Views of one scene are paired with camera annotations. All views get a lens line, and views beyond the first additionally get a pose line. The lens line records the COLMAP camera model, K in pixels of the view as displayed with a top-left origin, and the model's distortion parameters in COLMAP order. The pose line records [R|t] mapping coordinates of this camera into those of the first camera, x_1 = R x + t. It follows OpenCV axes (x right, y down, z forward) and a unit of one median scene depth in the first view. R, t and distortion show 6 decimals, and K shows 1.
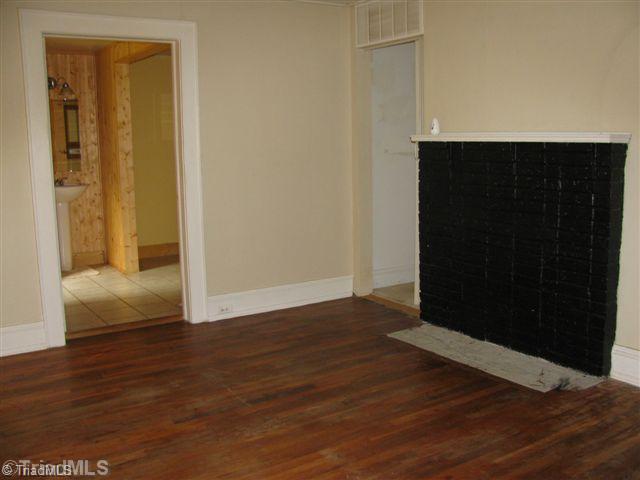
lens RADIAL K [[660.1, 0, 320.0], [0, 660.1, 240.0], [0, 0, 1]] dist [-0.213461, 0.273382]
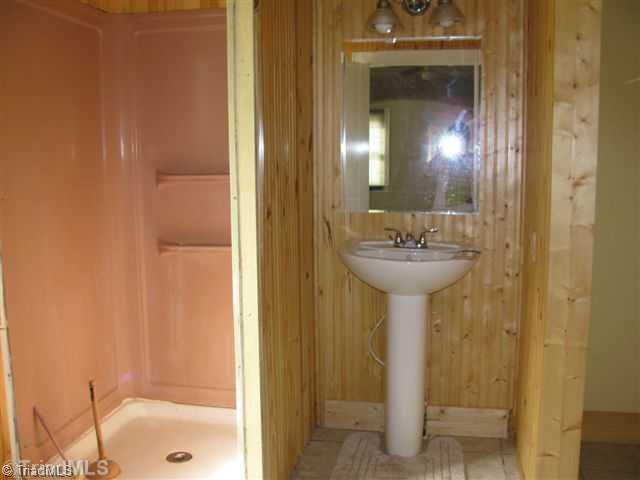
lens RADIAL K [[660.1, 0, 320.0], [0, 660.1, 240.0], [0, 0, 1]] dist [-0.213461, 0.273382]
pose [[0.709976, 0.106694, -0.696097, -0.153749], [-0.116591, 0.992624, 0.033229, -0.093377], [0.694508, 0.057567, 0.717178, 0.638607]]
